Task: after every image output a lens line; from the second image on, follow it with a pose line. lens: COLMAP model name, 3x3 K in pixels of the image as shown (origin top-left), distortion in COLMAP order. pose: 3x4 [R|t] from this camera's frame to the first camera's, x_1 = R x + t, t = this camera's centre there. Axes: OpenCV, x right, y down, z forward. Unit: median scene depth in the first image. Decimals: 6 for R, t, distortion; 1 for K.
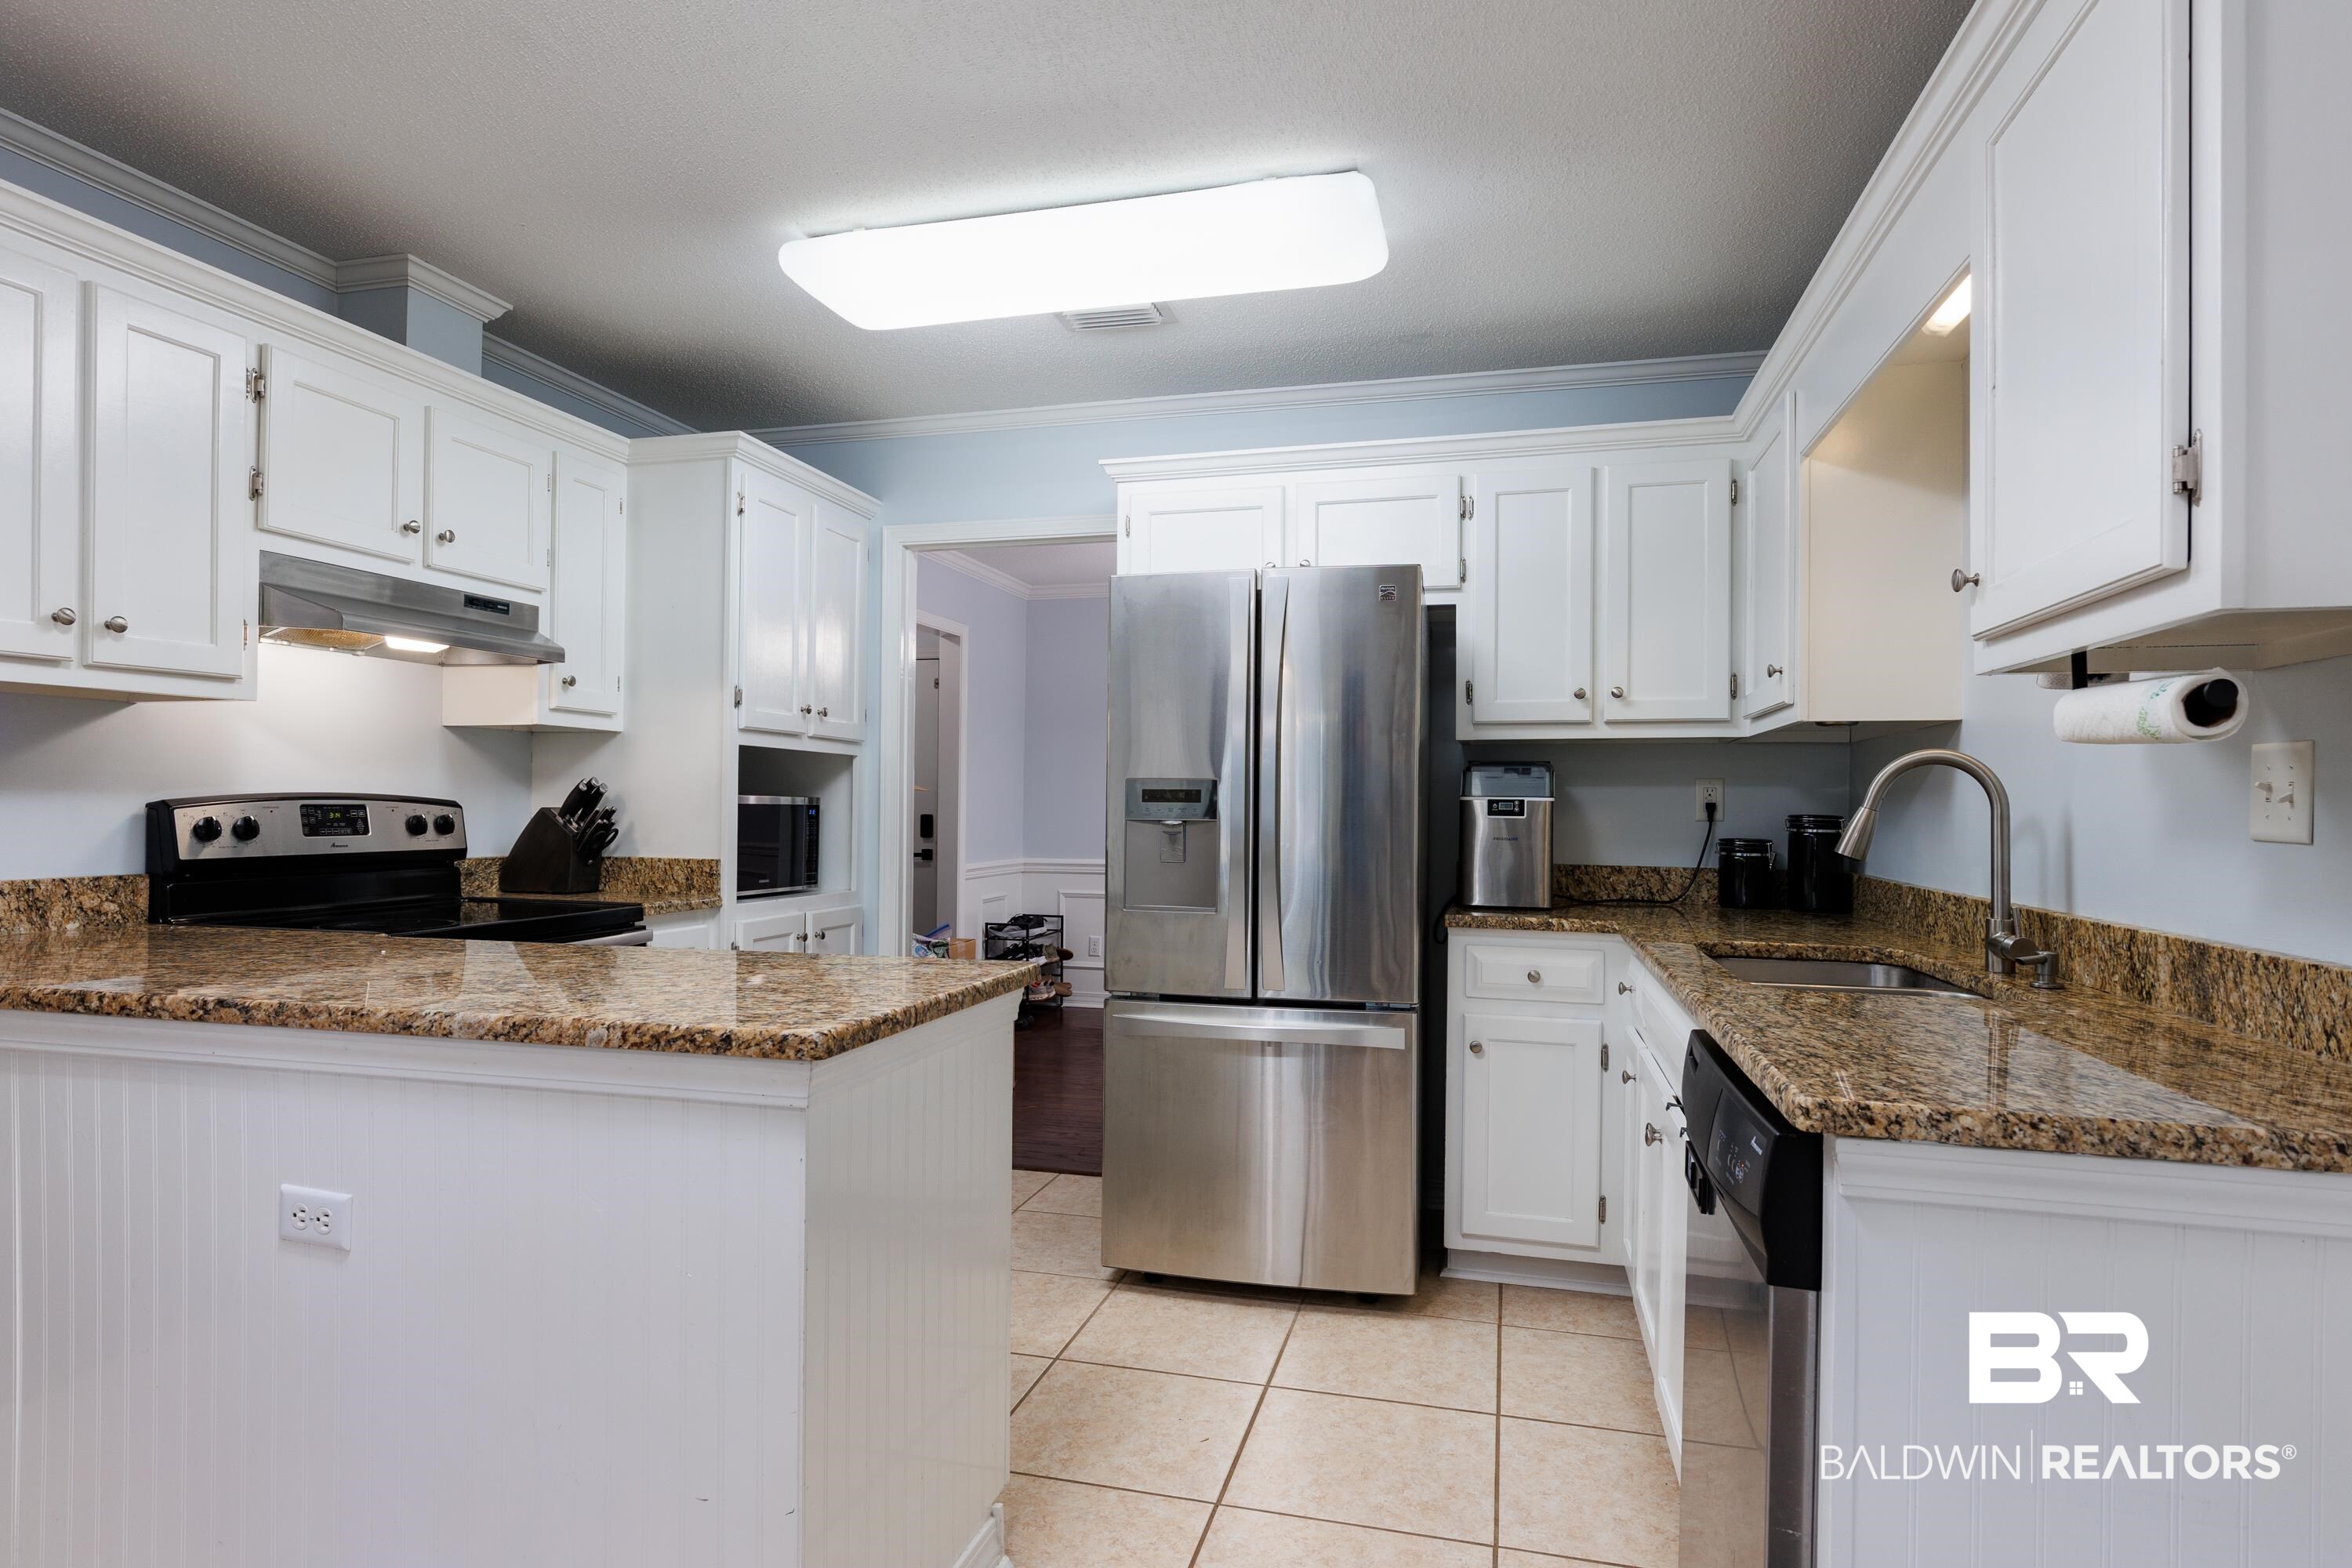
lens RADIAL K [[1275.7, 0, 1176.0], [0, 1275.7, 784.0], [0, 0, 1]] dist [-0.024146, 0.001171]
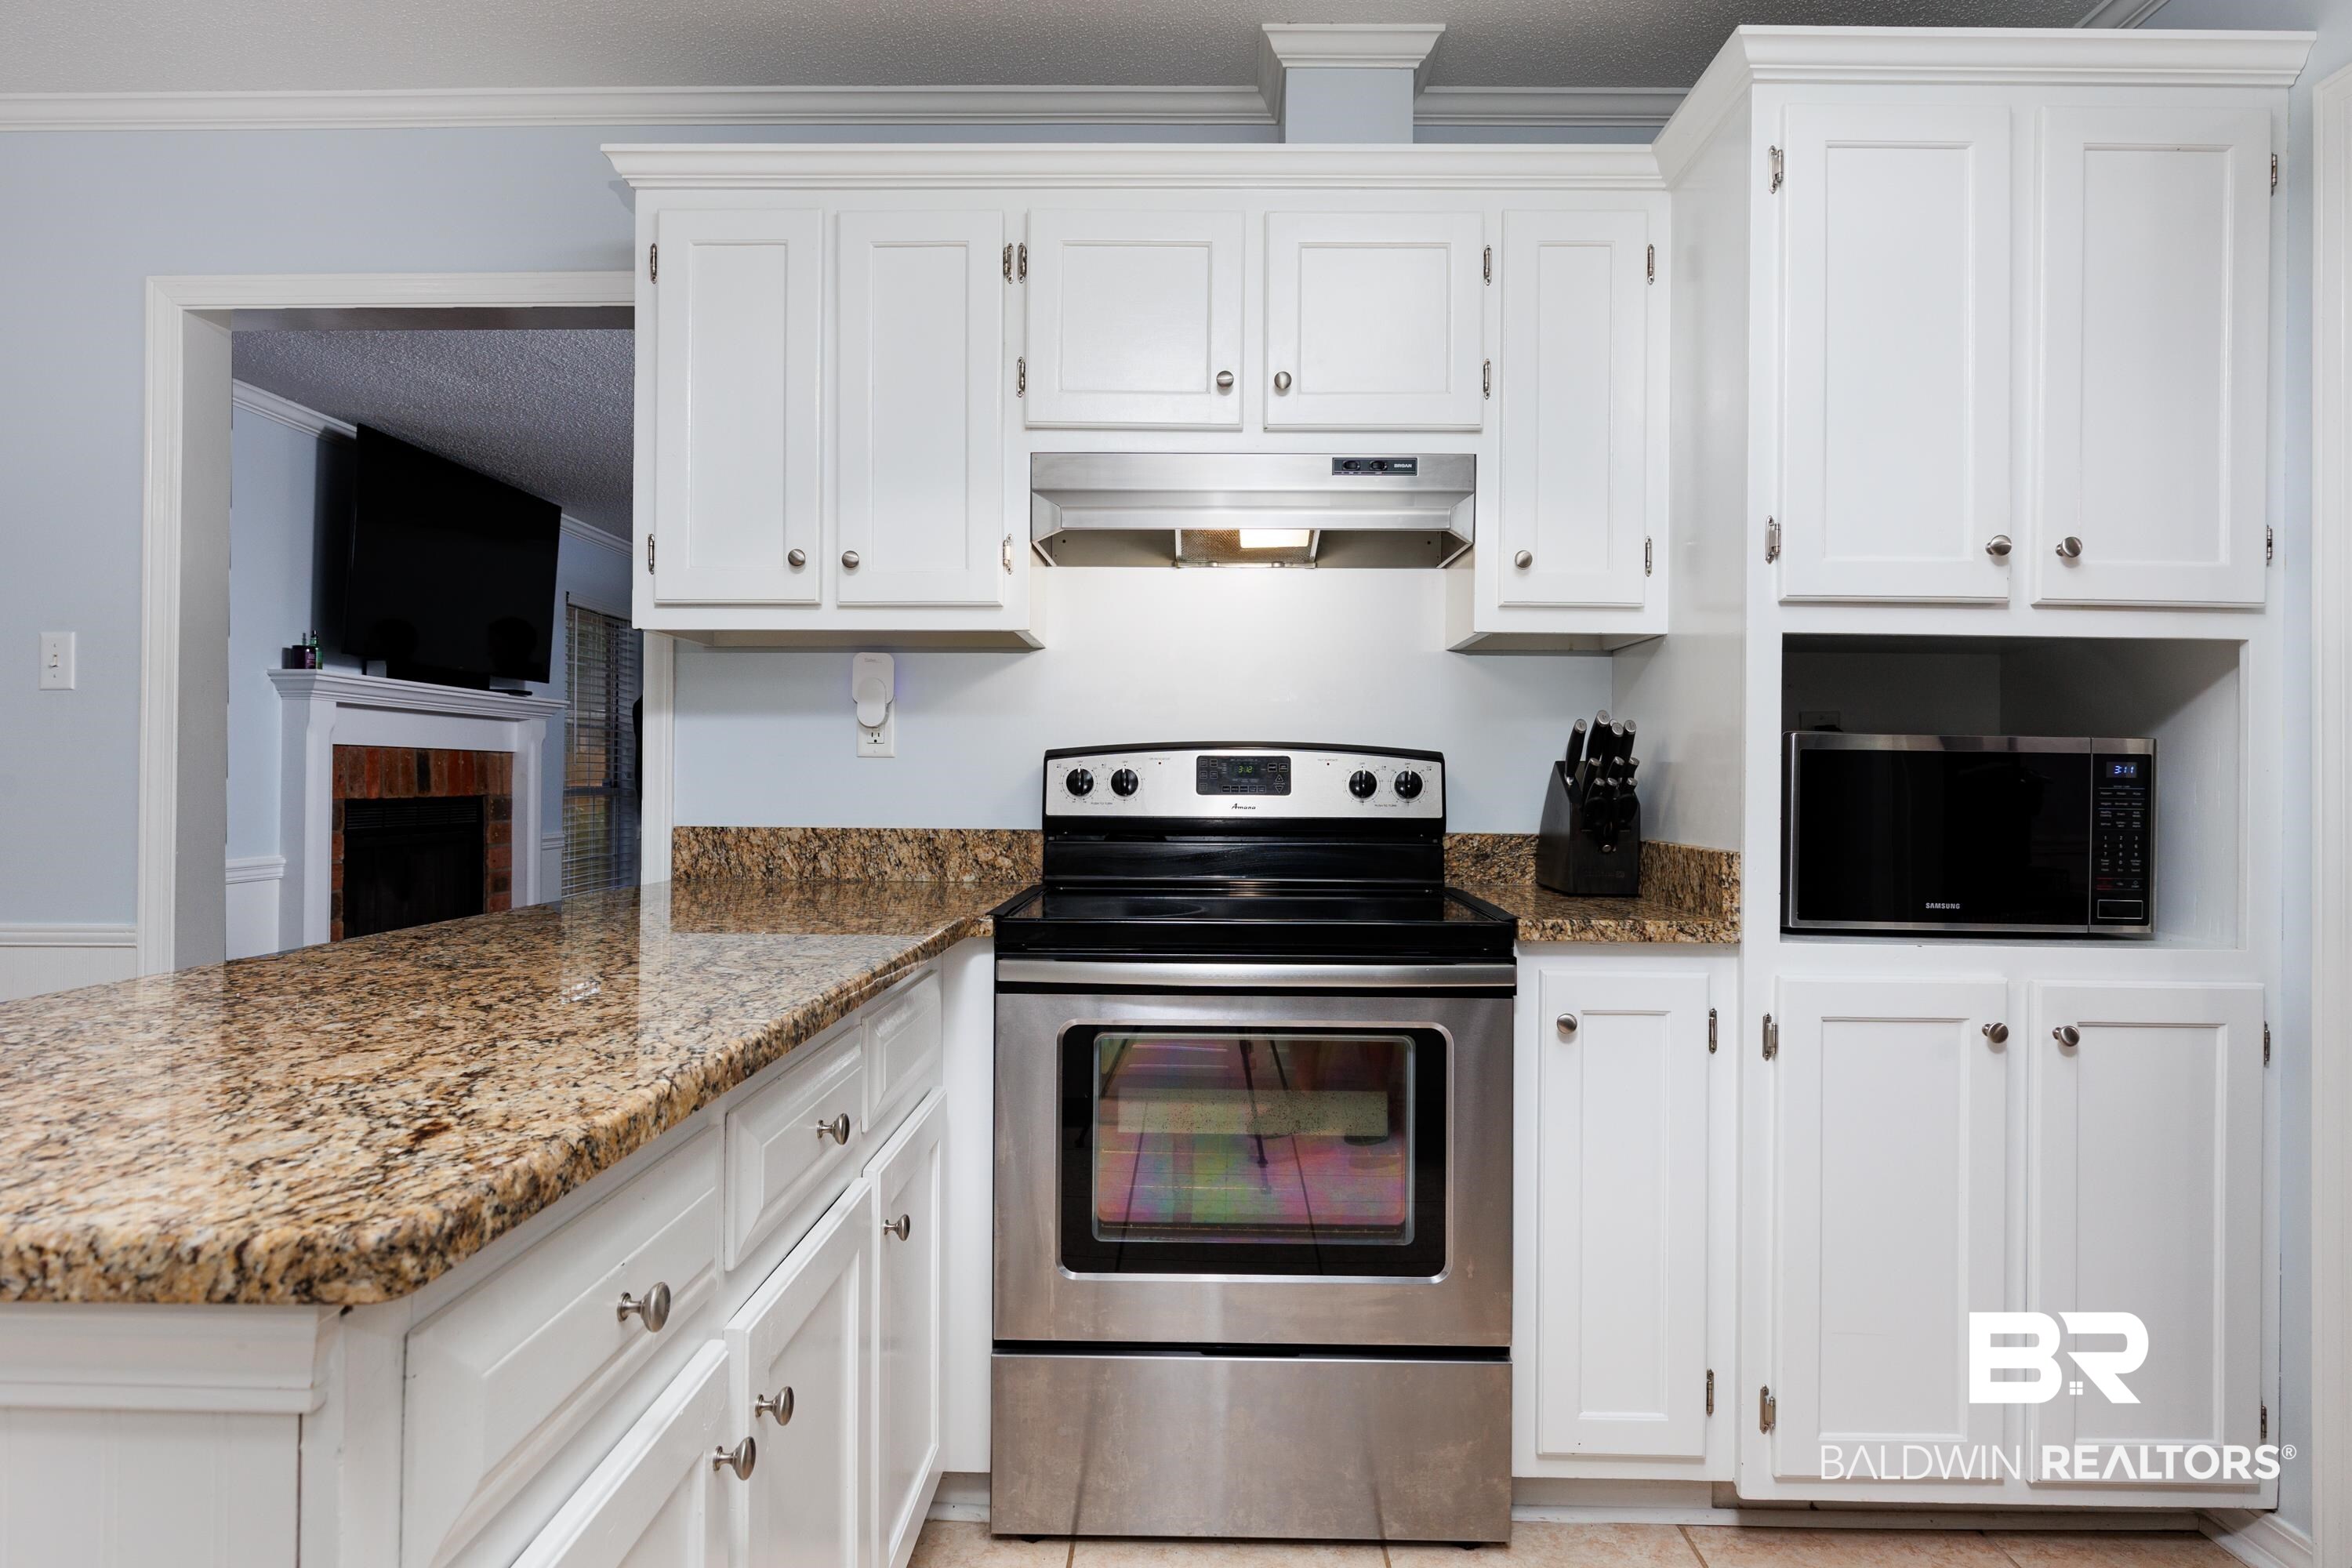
lens RADIAL K [[1275.7, 0, 1176.0], [0, 1275.7, 784.0], [0, 0, 1]] dist [-0.024146, 0.001171]
pose [[0.235504, -0.000370, -0.971873, 0.106136], [0.008675, 0.999961, 0.001722, 0.030015], [0.971835, -0.008836, 0.235498, 0.714820]]
